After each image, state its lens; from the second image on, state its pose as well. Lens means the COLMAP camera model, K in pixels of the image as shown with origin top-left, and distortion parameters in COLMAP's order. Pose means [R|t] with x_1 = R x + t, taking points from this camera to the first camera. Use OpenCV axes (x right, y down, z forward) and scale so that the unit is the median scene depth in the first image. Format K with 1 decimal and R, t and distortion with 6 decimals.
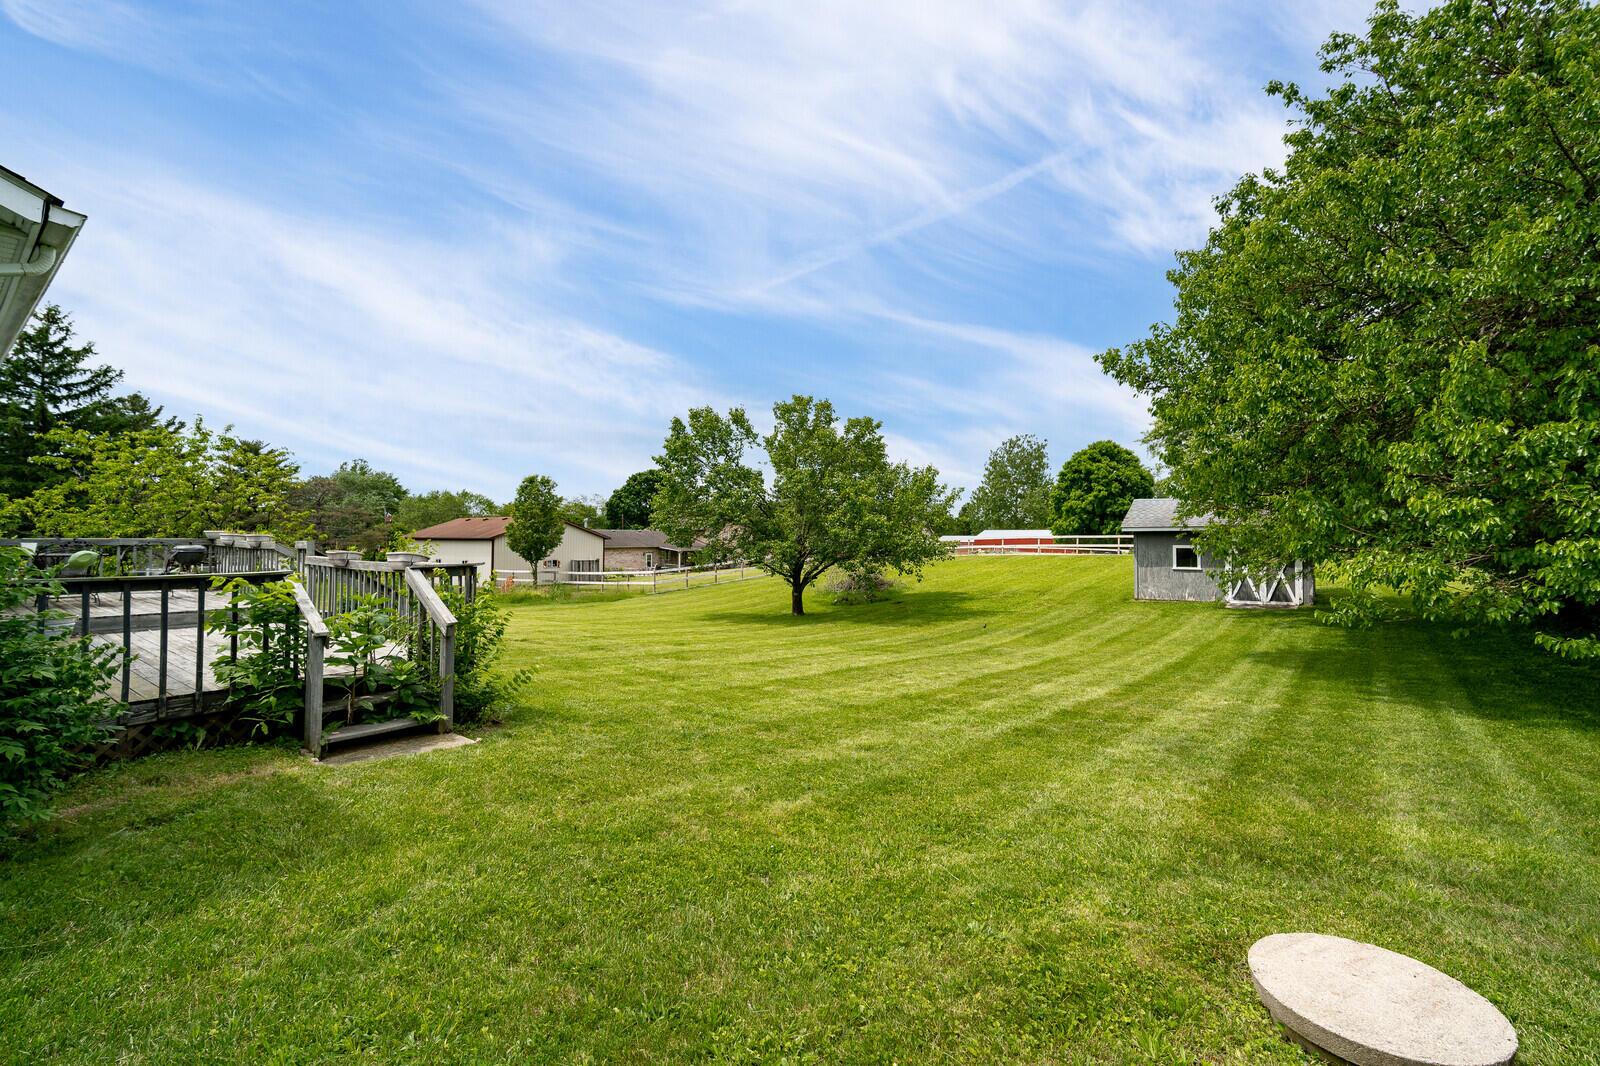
lens RADIAL K [[685.5, 0, 804.4], [0, 685.5, 528.9], [0, 0, 1]] dist [0.000993, -0.000022]
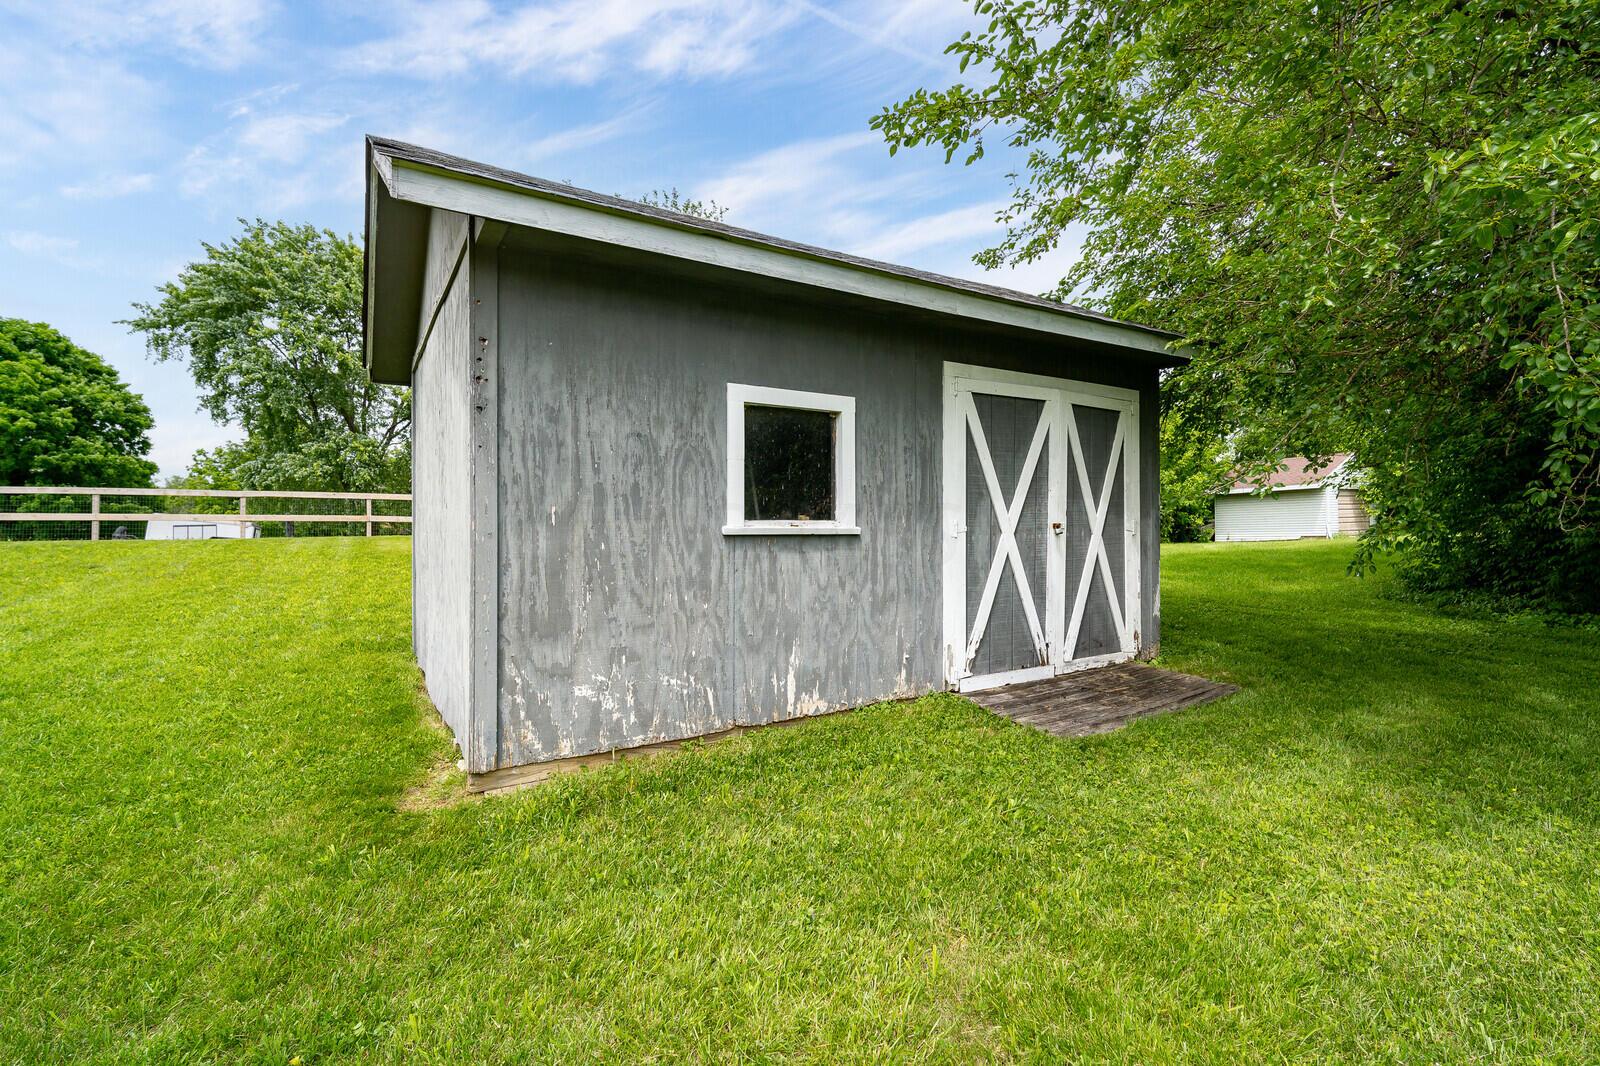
lens RADIAL K [[685.5, 0, 804.4], [0, 685.5, 528.9], [0, 0, 1]] dist [0.000993, -0.000022]
pose [[0.298429, 0.009720, 0.954382, 0.393168], [-0.007036, 0.999943, -0.007984, 0.058841], [-0.954406, -0.004332, 0.298480, 0.937161]]
